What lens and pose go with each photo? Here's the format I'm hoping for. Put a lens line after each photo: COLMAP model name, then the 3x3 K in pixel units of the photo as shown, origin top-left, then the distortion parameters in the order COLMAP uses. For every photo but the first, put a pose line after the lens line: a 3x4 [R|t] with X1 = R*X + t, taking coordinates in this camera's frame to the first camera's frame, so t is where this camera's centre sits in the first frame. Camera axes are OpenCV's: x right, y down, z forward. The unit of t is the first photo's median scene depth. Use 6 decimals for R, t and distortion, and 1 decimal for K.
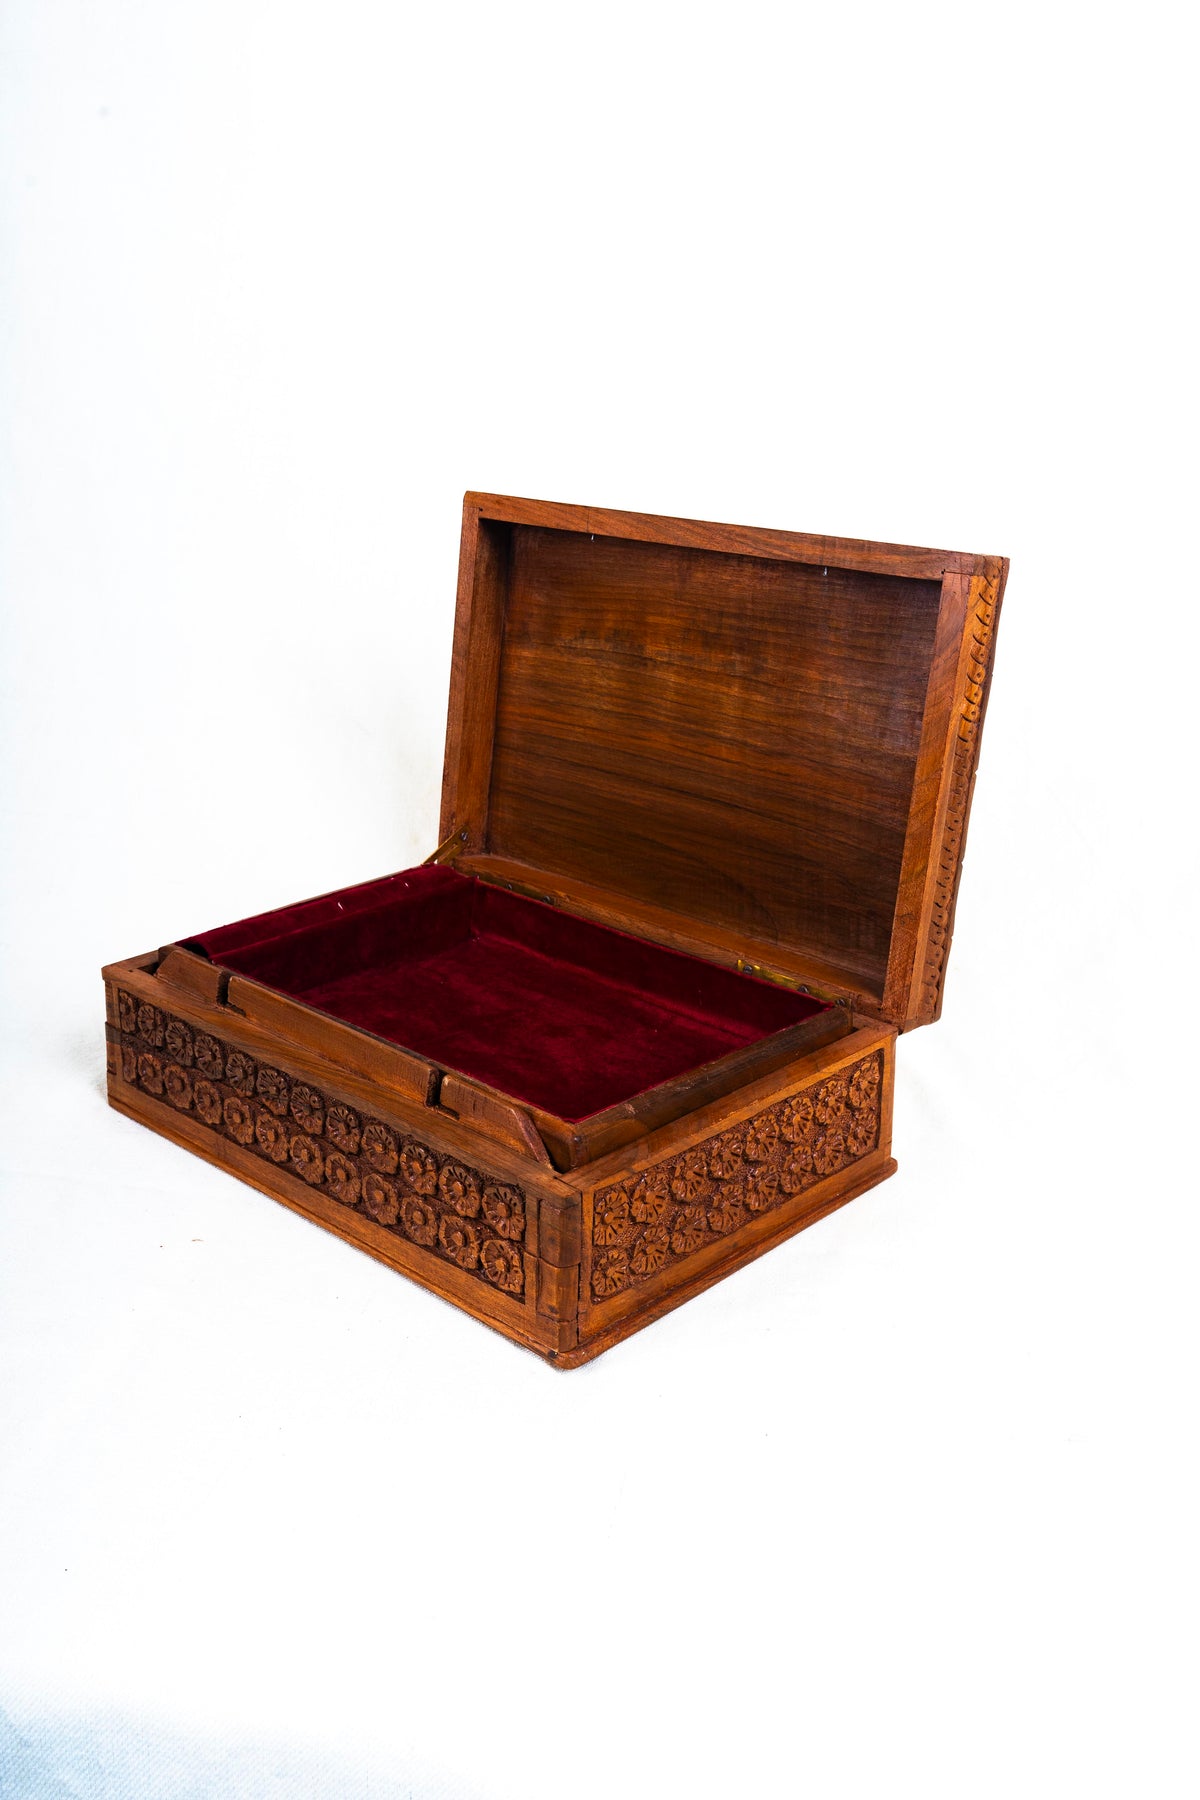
lens RADIAL K [[1723.5, 0, 578.2], [0, 1723.5, 899.9], [0, 0, 1]] dist [0.029880, 0.003654]
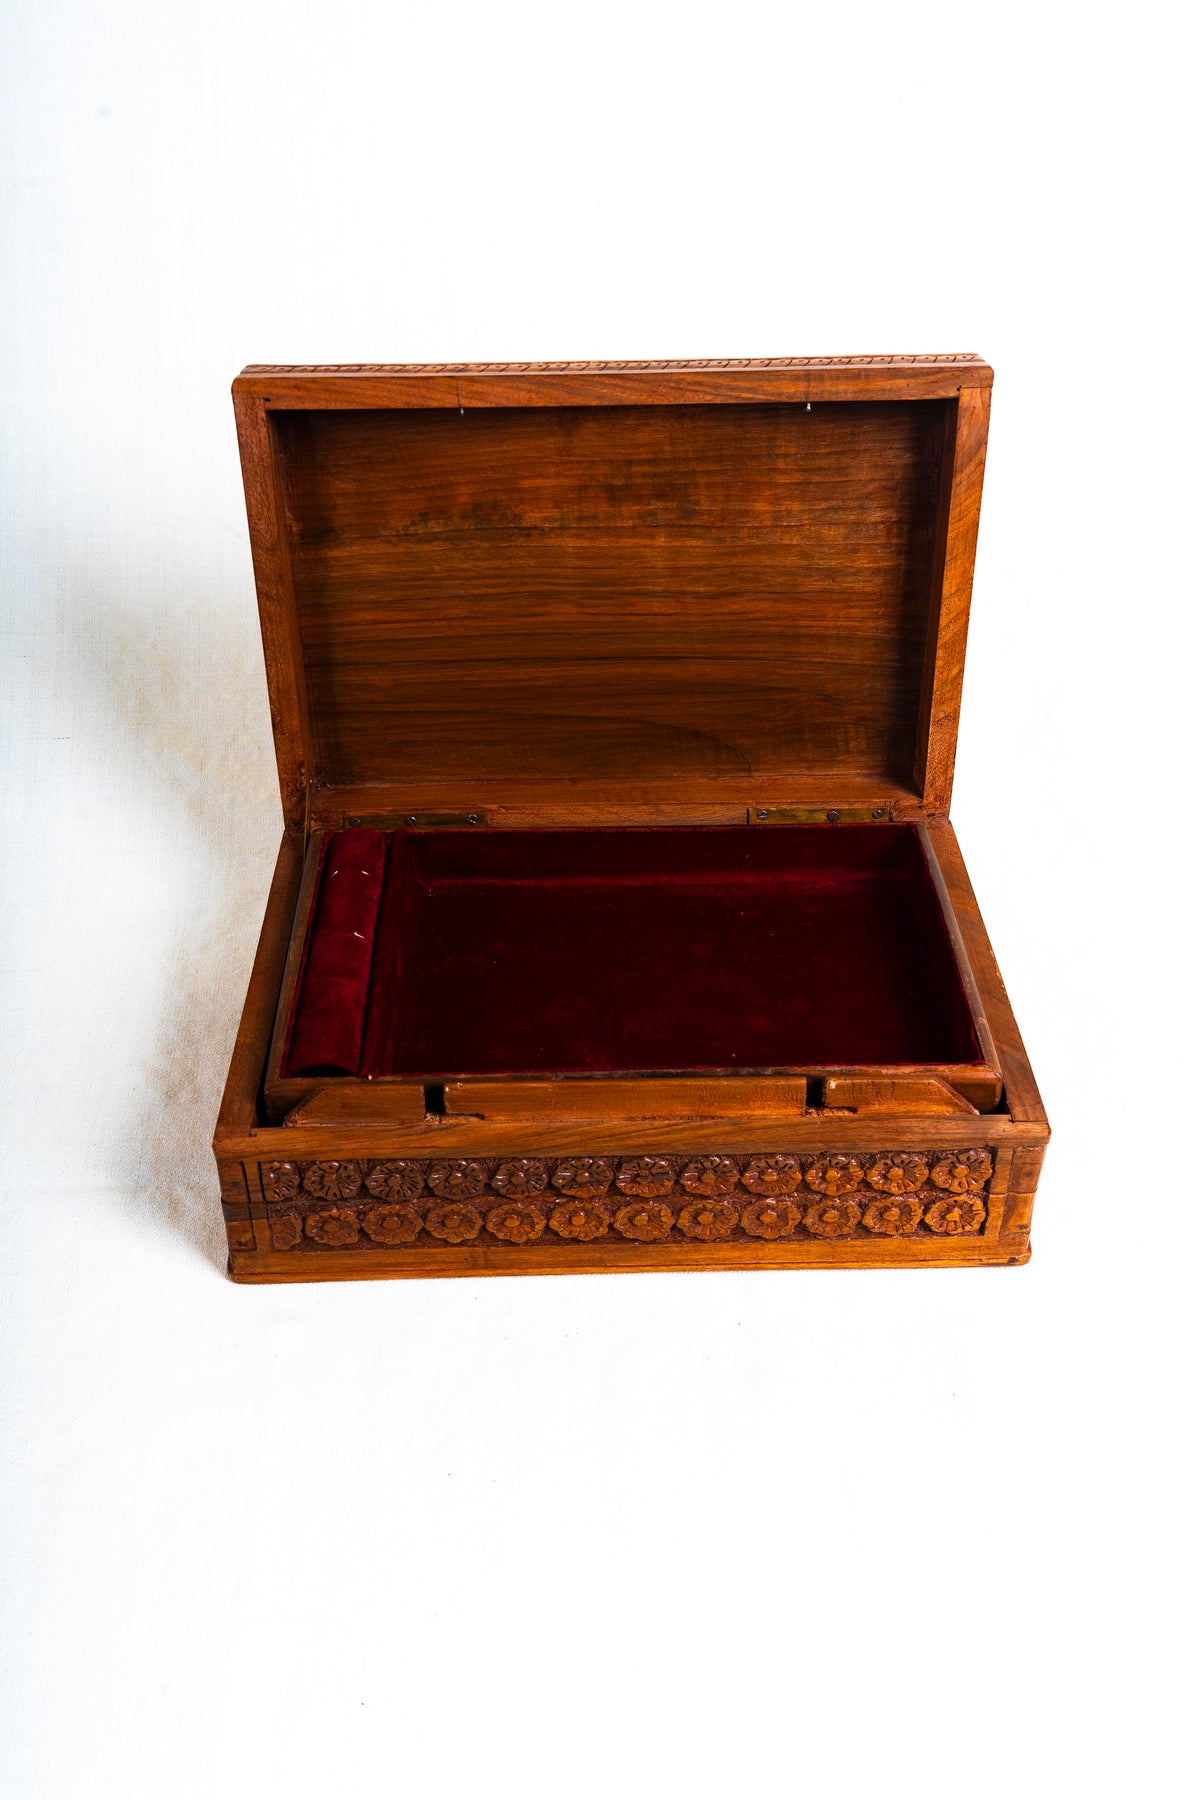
lens RADIAL K [[1723.5, 0, 578.2], [0, 1723.5, 899.9], [0, 0, 1]] dist [0.029880, 0.003654]
pose [[0.704551, -0.437246, 0.558949, -0.548477], [0.254029, 0.890837, 0.376668, -0.314268], [-0.662629, -0.123393, 0.738714, 0.330570]]
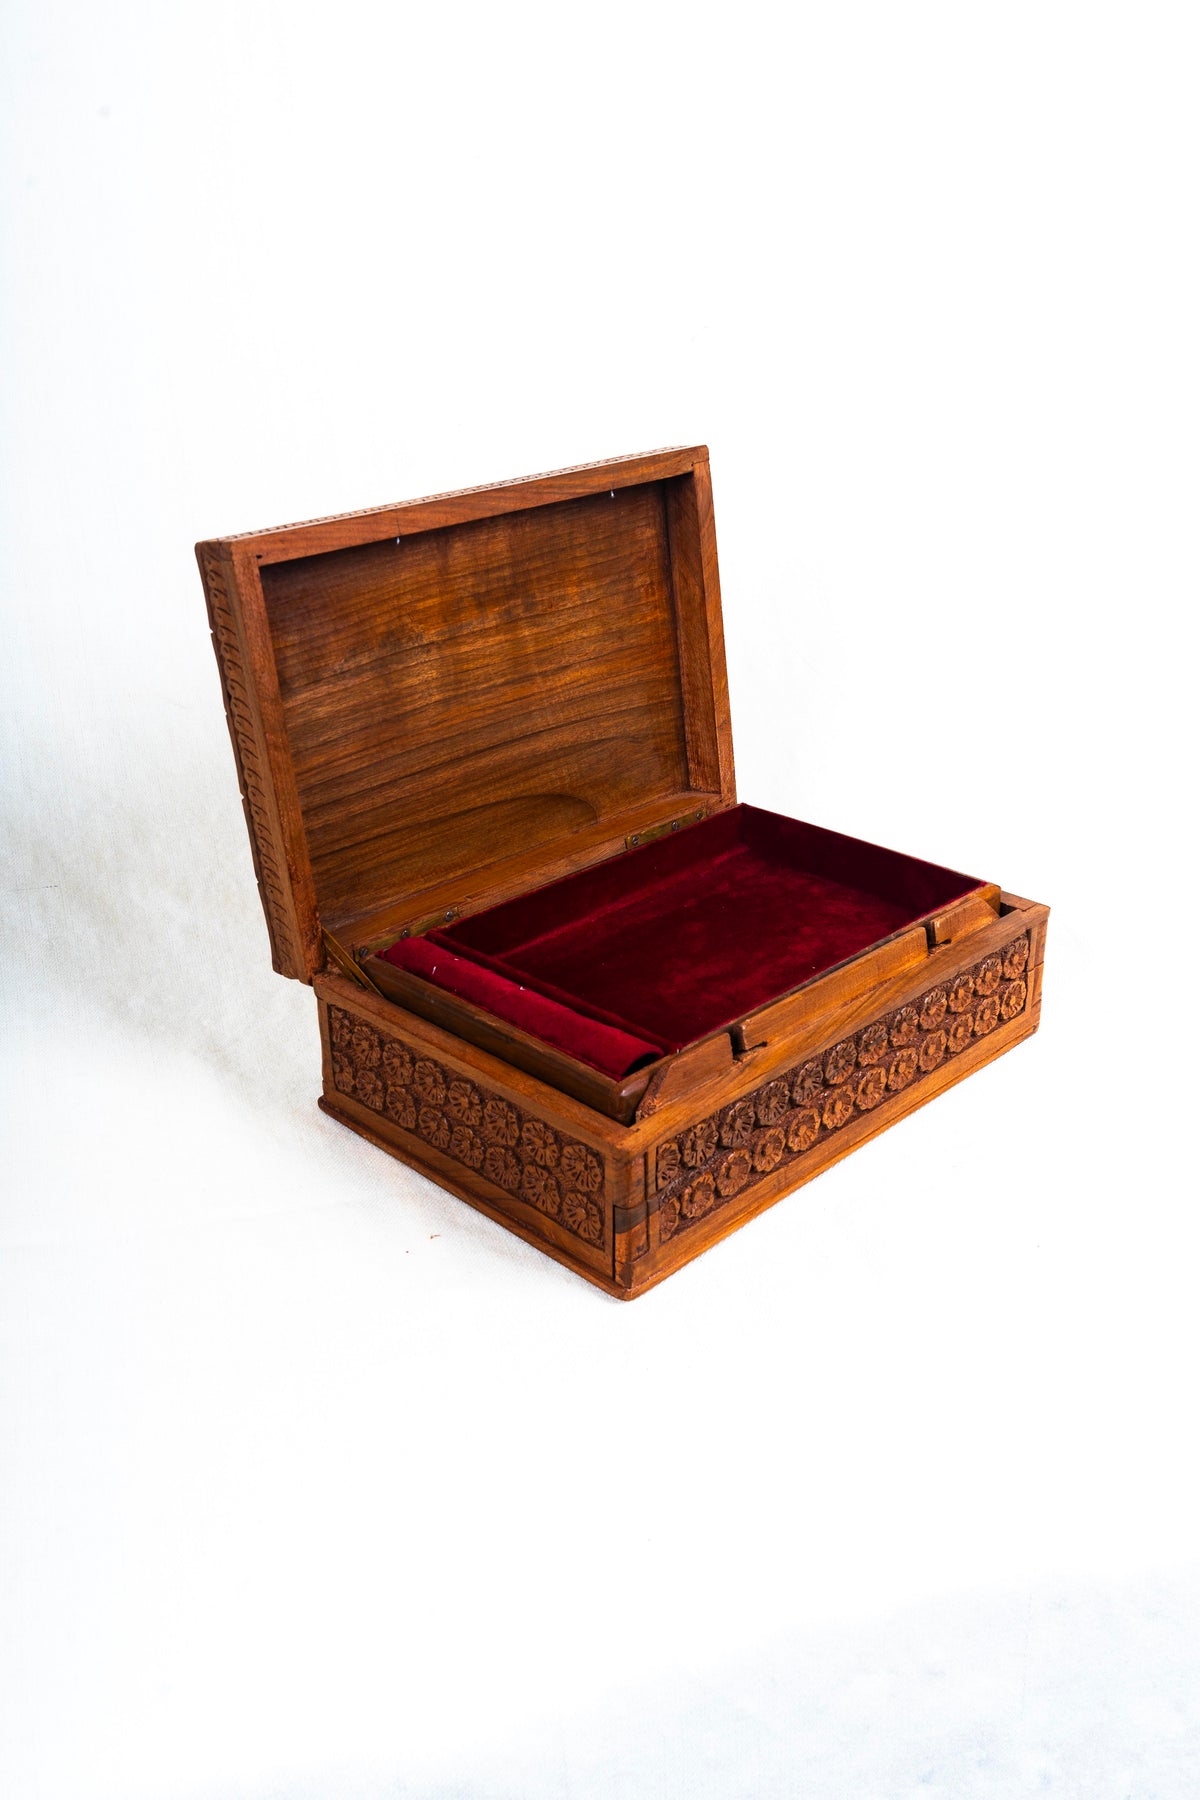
lens RADIAL K [[1723.5, 0, 578.2], [0, 1723.5, 899.9], [0, 0, 1]] dist [0.029880, 0.003654]
pose [[0.014115, -0.424518, 0.905309, -0.979579], [0.349474, 0.850393, 0.393318, -0.398980], [-0.936840, 0.310830, 0.160362, 0.855526]]
